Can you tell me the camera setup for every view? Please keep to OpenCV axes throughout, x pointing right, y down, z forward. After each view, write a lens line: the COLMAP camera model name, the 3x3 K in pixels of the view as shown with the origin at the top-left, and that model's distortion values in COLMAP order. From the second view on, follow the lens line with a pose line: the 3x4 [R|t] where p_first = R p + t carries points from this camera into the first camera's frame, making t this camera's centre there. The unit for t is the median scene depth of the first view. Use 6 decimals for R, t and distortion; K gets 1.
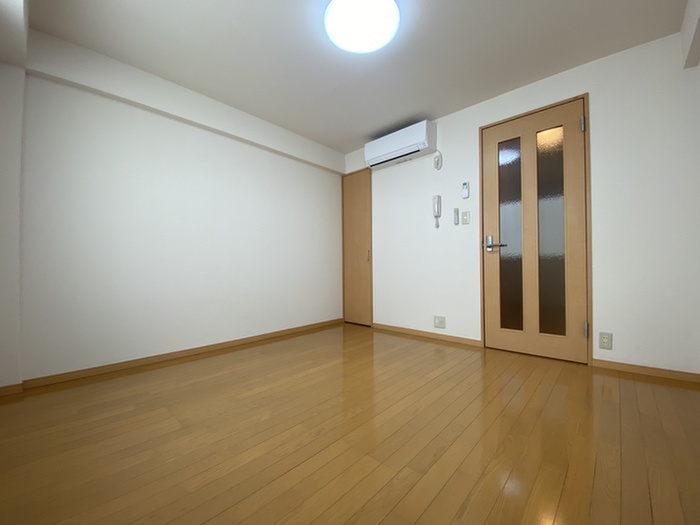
lens RADIAL K [[284.6, 0, 352.7], [0, 284.6, 267.7], [0, 0, 1]] dist [0.017444, -0.016049]
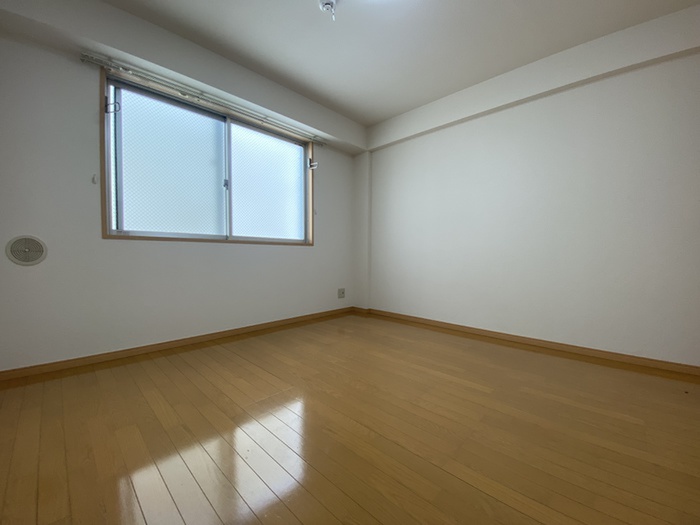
lens RADIAL K [[284.6, 0, 352.7], [0, 284.6, 267.7], [0, 0, 1]] dist [0.017444, -0.016049]
pose [[-0.025573, 0.054322, -0.998196, 0.597912], [-0.010734, 0.998450, 0.054611, -0.000268], [0.999615, 0.012111, -0.024950, 0.648887]]
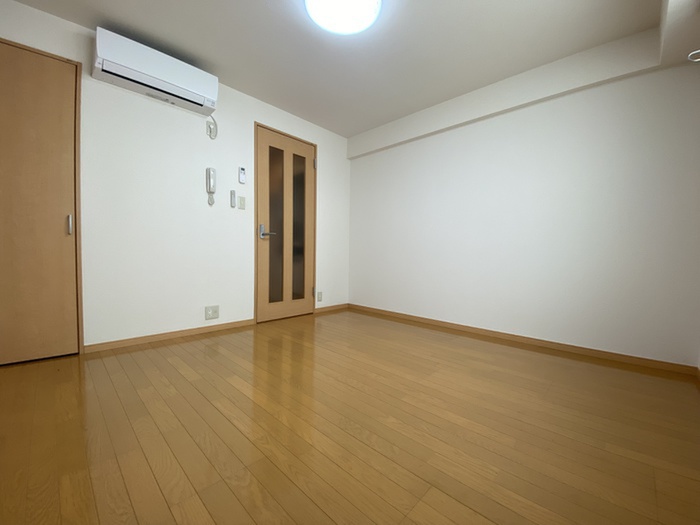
lens RADIAL K [[284.6, 0, 352.7], [0, 284.6, 267.7], [0, 0, 1]] dist [0.017444, -0.016049]
pose [[0.012467, -0.038861, 0.999167, -0.682374], [-0.017497, 0.999083, 0.039076, 0.009604], [-0.999769, -0.017969, 0.011775, 0.650224]]
